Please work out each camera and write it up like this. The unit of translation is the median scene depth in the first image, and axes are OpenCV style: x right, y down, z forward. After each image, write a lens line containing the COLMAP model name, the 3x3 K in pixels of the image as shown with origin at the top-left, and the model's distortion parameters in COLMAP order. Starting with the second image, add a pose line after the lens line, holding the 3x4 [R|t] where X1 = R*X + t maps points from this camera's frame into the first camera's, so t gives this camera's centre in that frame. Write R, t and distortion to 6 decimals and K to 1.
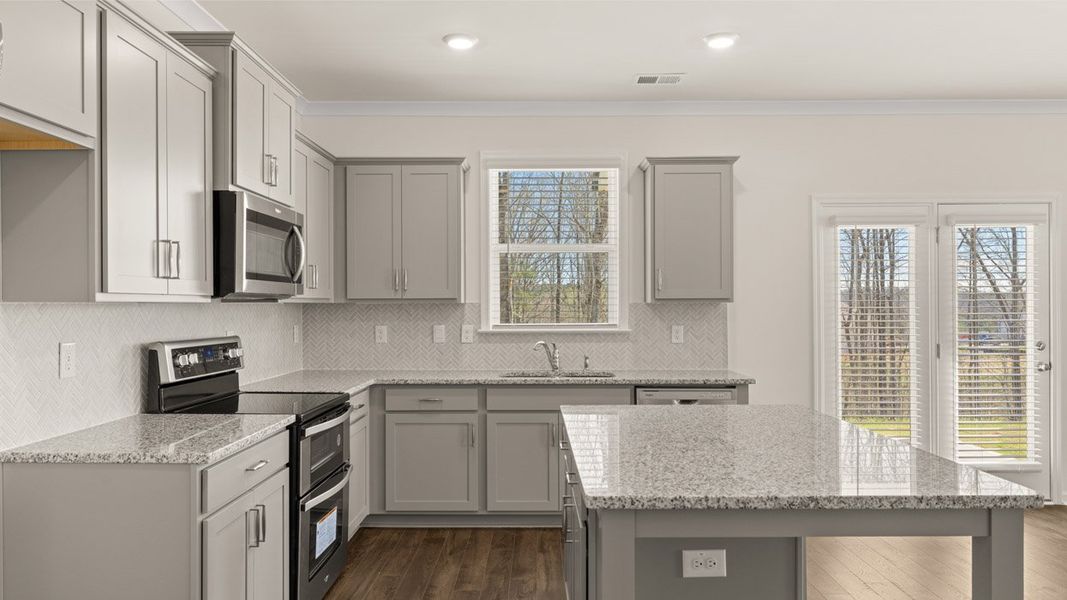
lens RADIAL K [[726.4, 0, 540.0], [0, 726.4, 297.3], [0, 0, 1]] dist [0.002076, -0.007146]
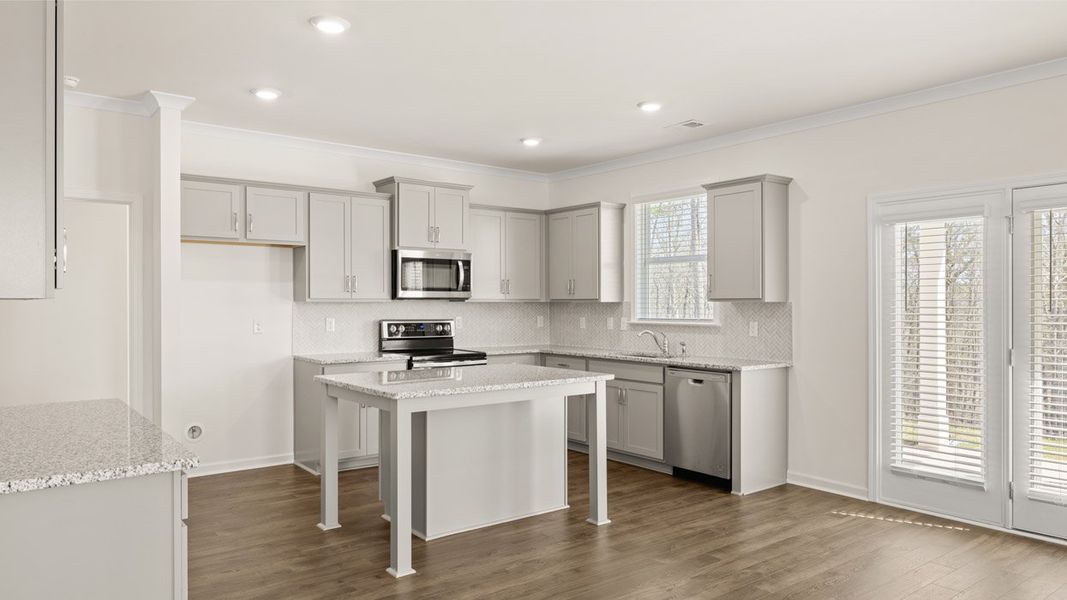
lens RADIAL K [[726.4, 0, 538.8], [0, 726.4, 304.2], [0, 0, 1]] dist [0.002076, -0.007146]
pose [[0.617098, 0.003286, -0.786880, 1.026365], [0.005796, 0.999945, 0.008721, -0.001317], [0.786865, -0.009943, 0.617045, 0.010852]]
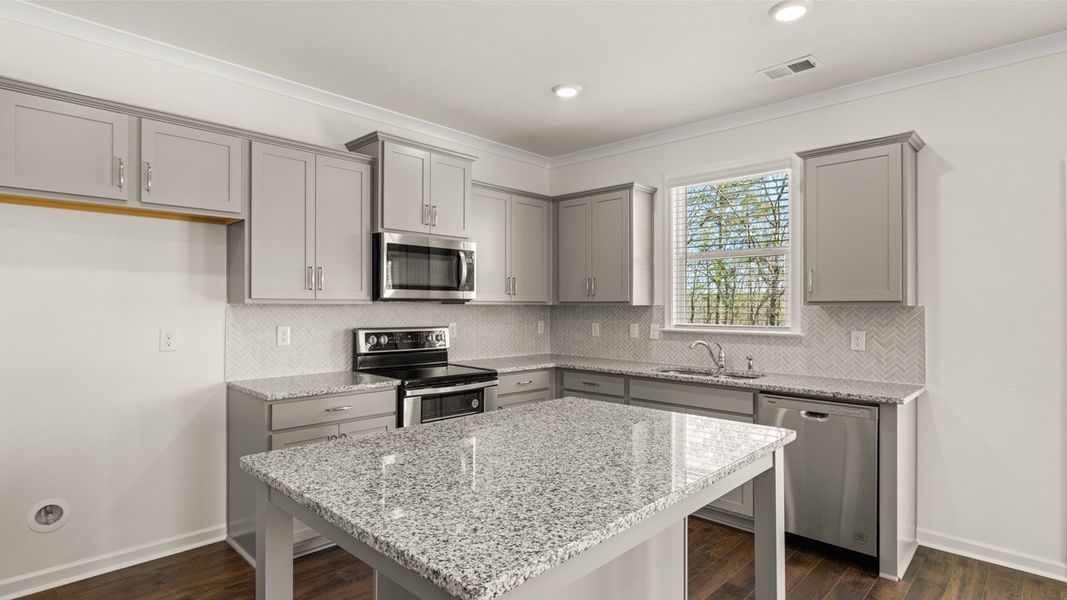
lens RADIAL K [[549.4, 0, 536.8], [0, 549.4, 303.8], [0, 0, 1]] dist [-0.001120, 0.000843]
pose [[0.723707, 0.001553, -0.690105, 0.427028], [0.001837, 0.999990, 0.004177, 0.001476], [0.690105, -0.004291, 0.723697, 0.261323]]
